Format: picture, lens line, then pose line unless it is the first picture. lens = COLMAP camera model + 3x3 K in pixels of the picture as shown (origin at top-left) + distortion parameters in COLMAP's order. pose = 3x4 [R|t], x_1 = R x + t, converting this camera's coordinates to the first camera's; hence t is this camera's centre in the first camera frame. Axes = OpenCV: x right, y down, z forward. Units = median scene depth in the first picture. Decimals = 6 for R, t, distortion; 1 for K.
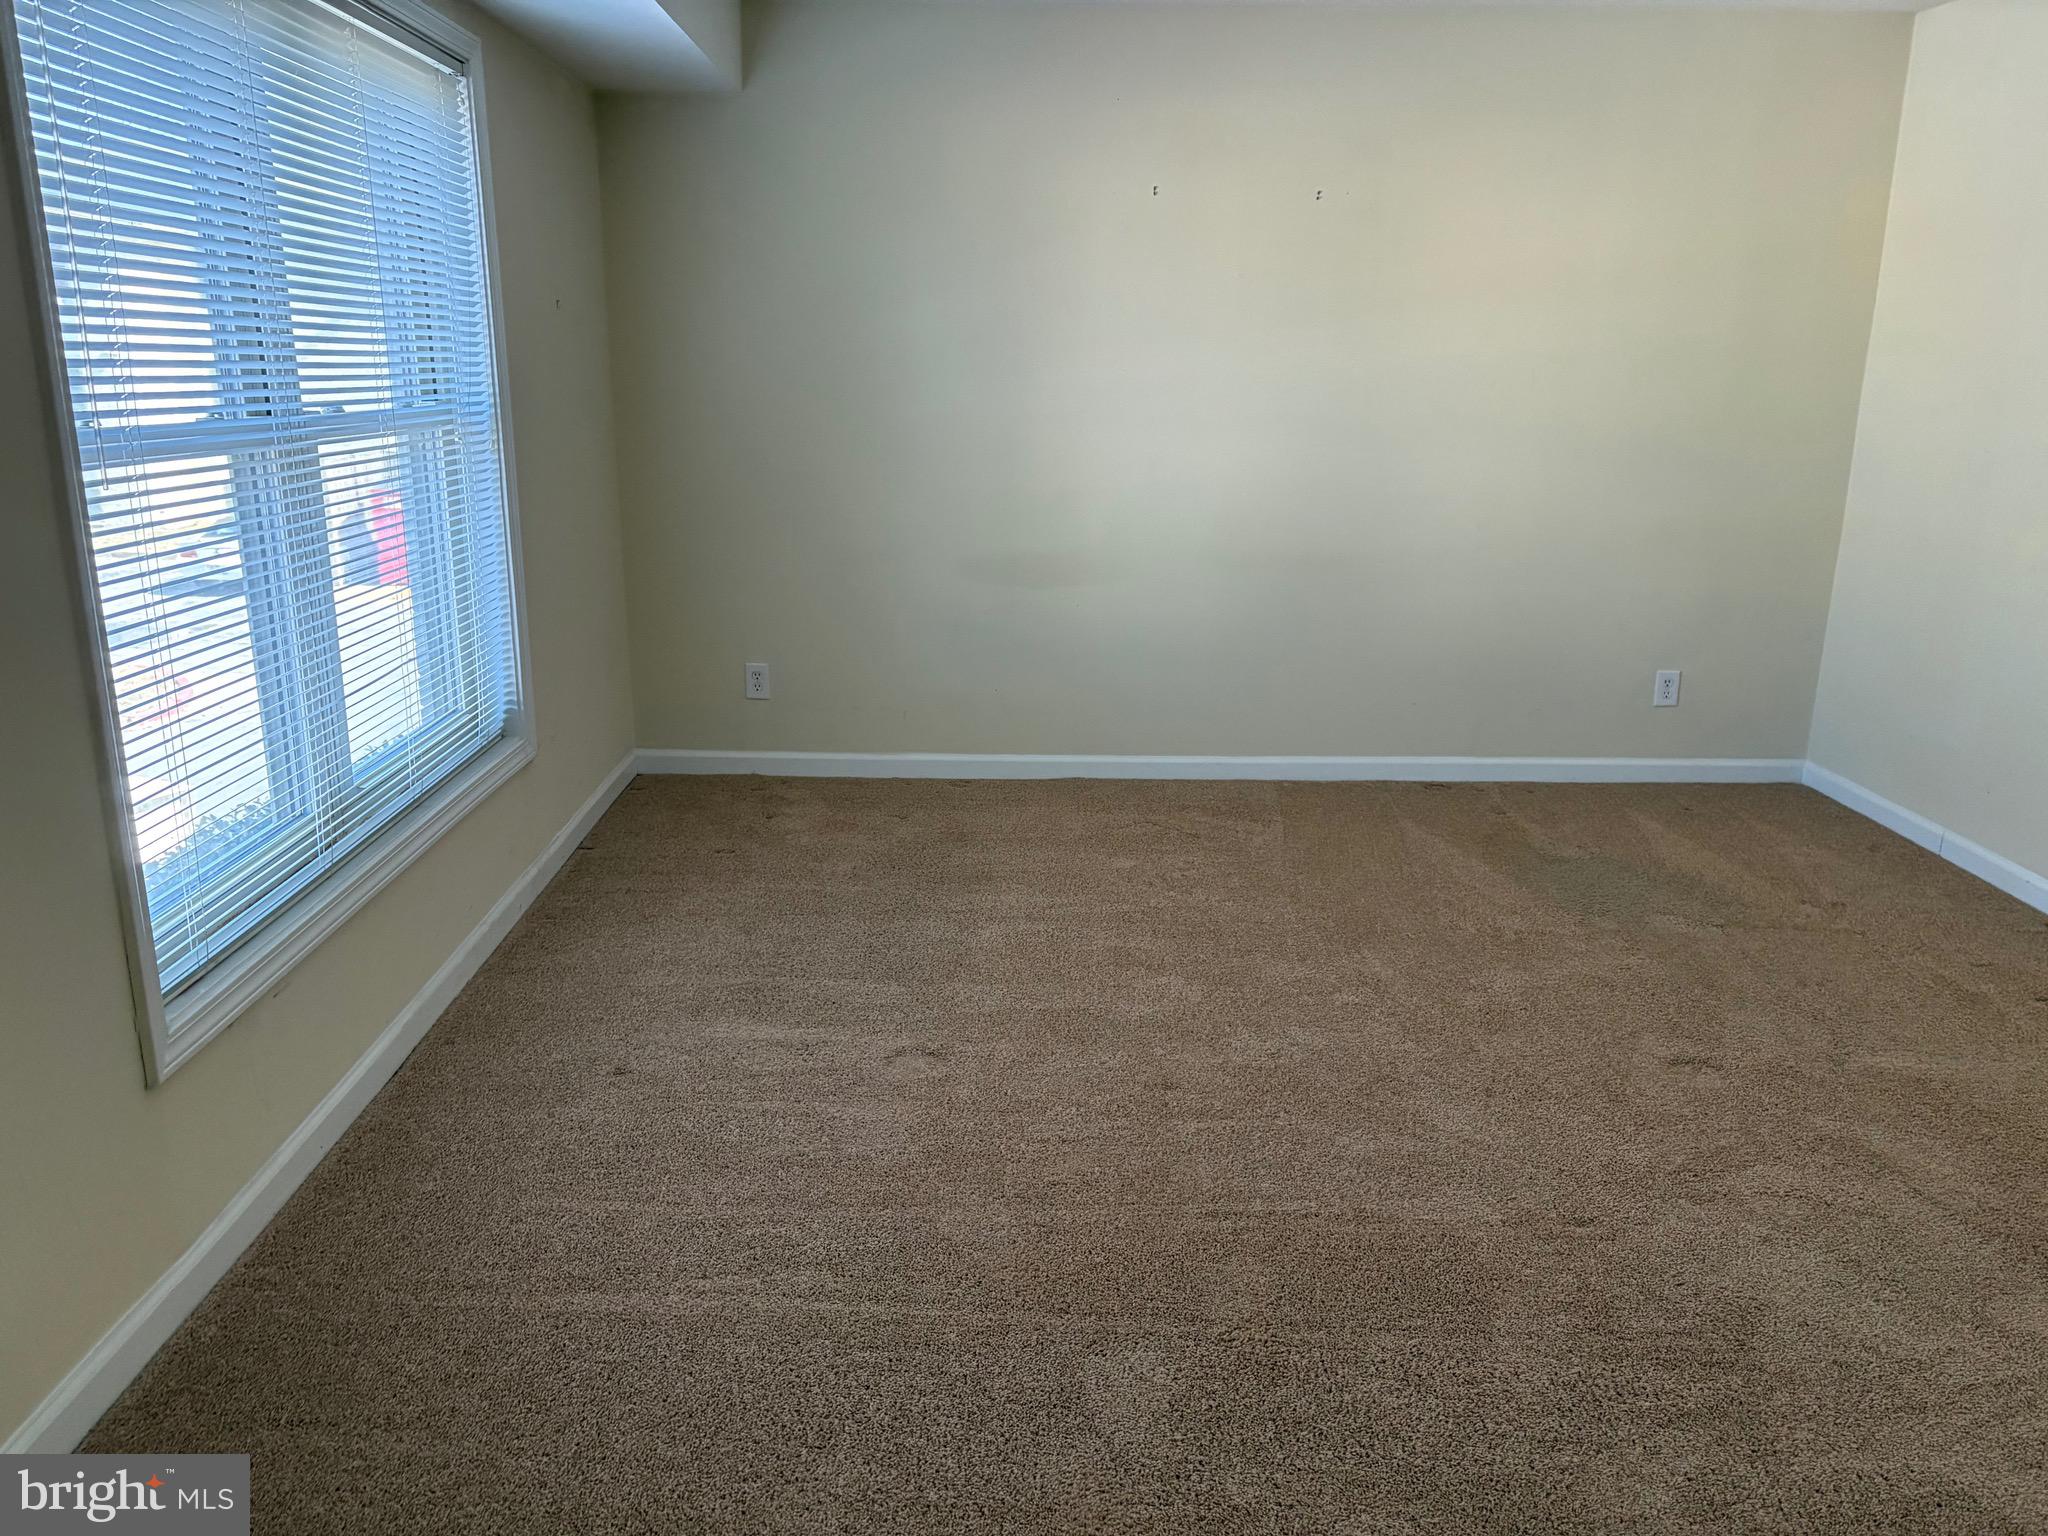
lens RADIAL K [[1545.5, 0, 1020.3], [0, 1545.5, 785.1], [0, 0, 1]] dist [0.035241, -0.049037]
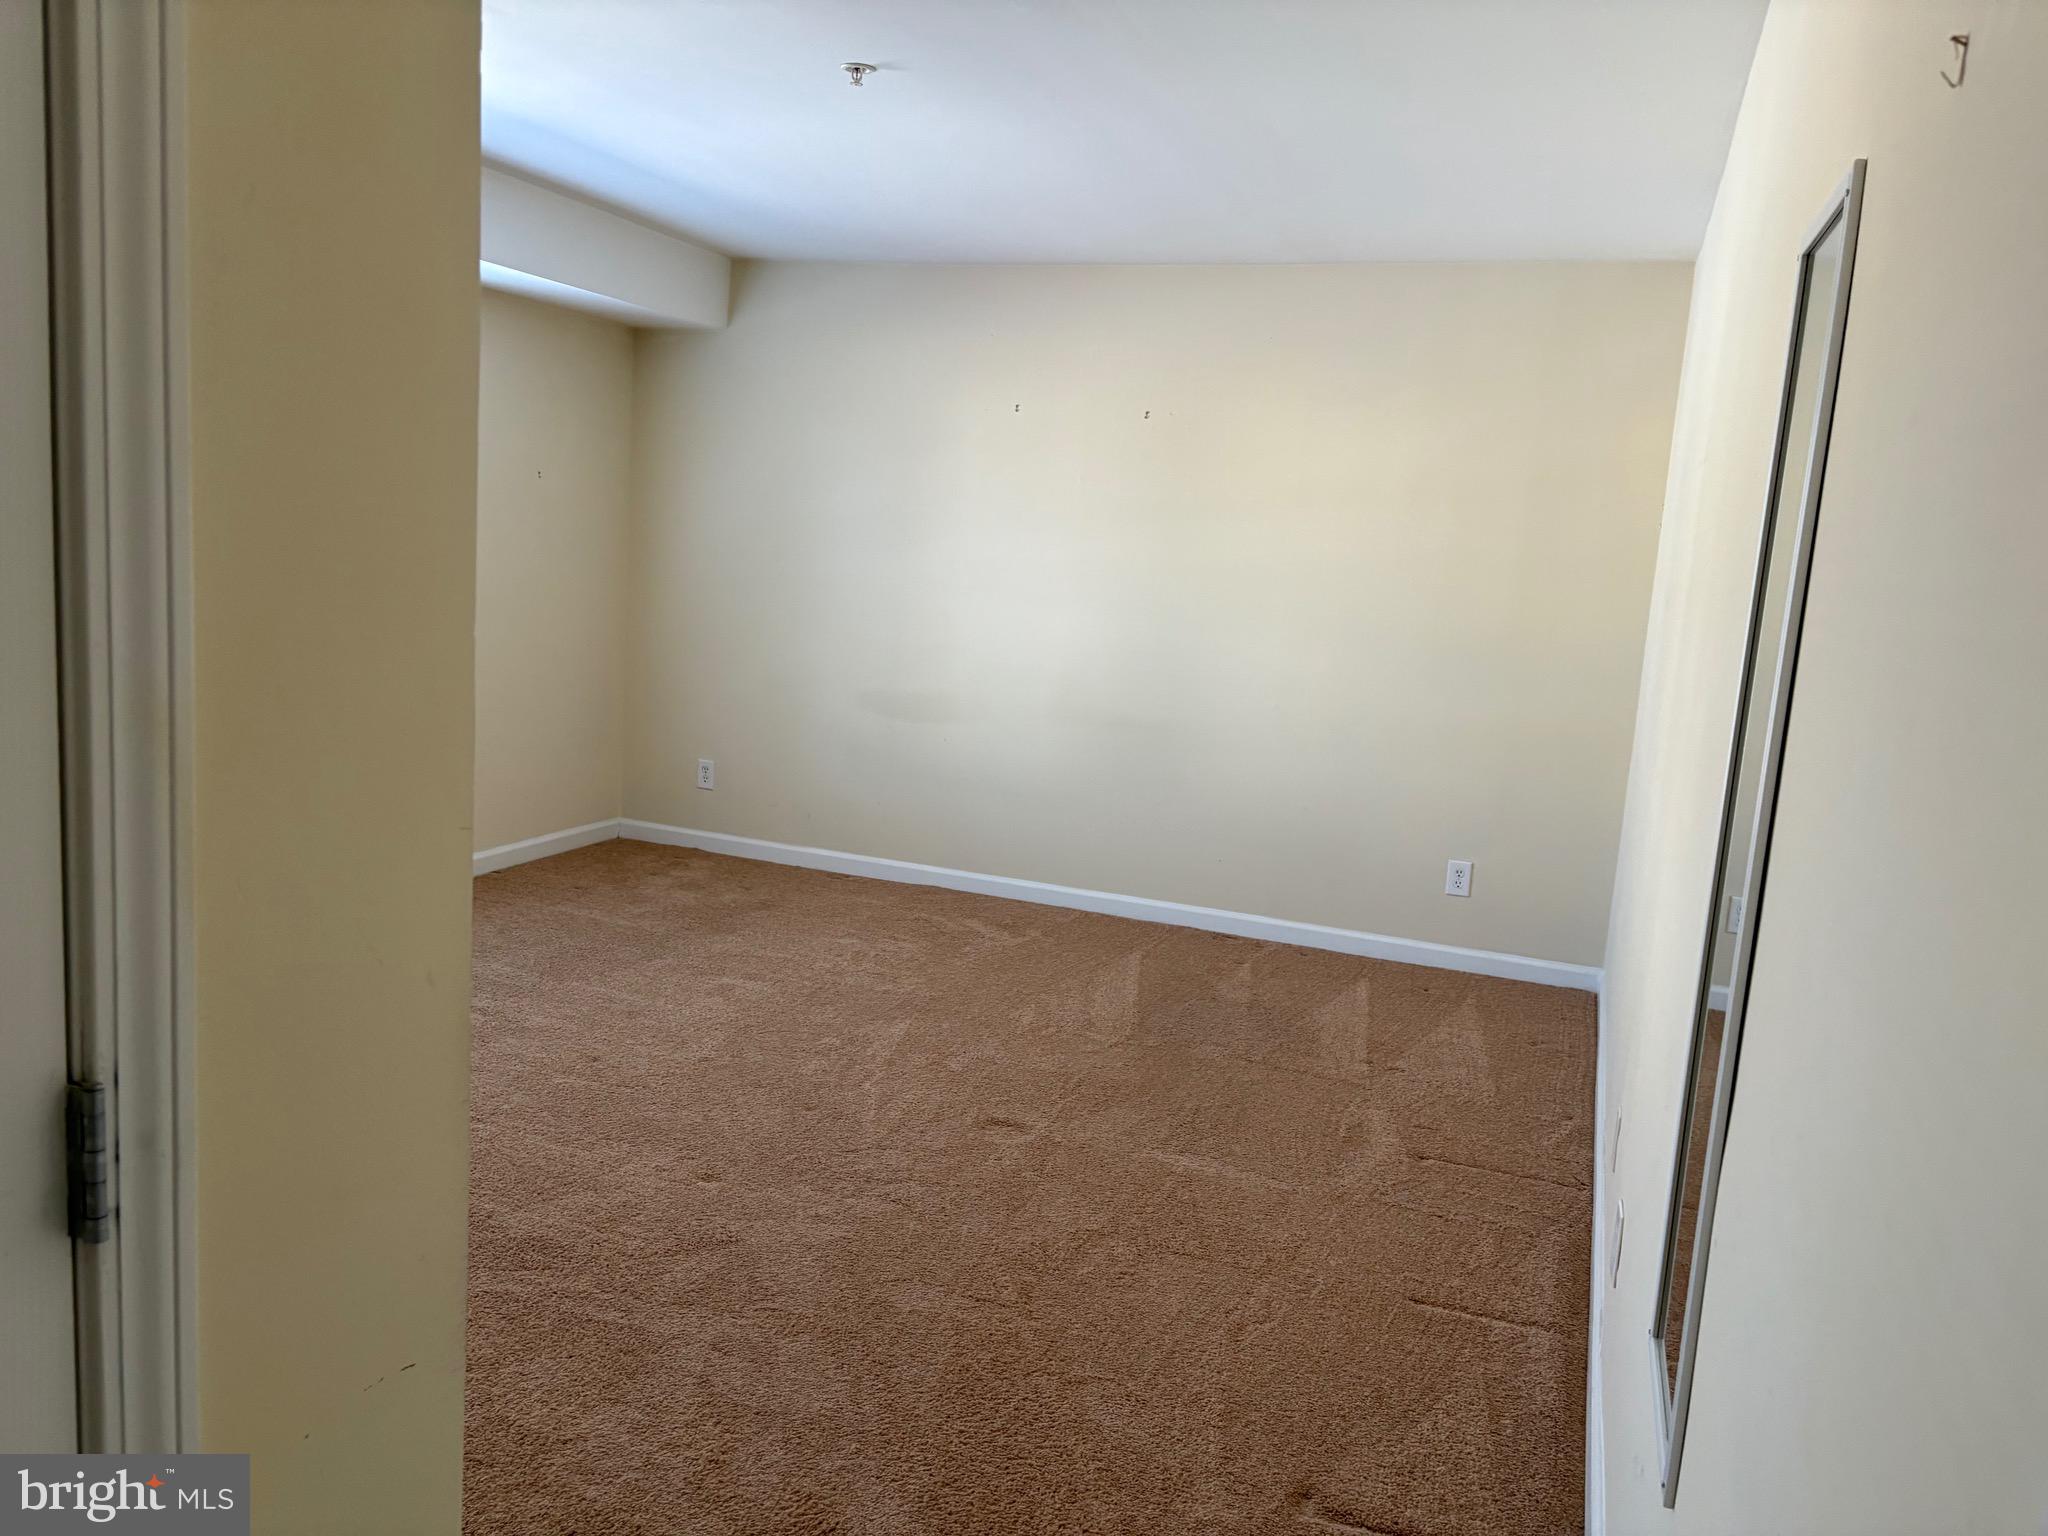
lens RADIAL K [[1545.5, 0, 1030.0], [0, 1545.5, 755.4], [0, 0, 1]] dist [0.035241, -0.049037]
pose [[0.932202, 0.106033, -0.346057, 0.511967], [-0.154802, 0.981064, -0.116400, 0.023228], [0.327162, 0.162079, 0.930965, -0.081997]]
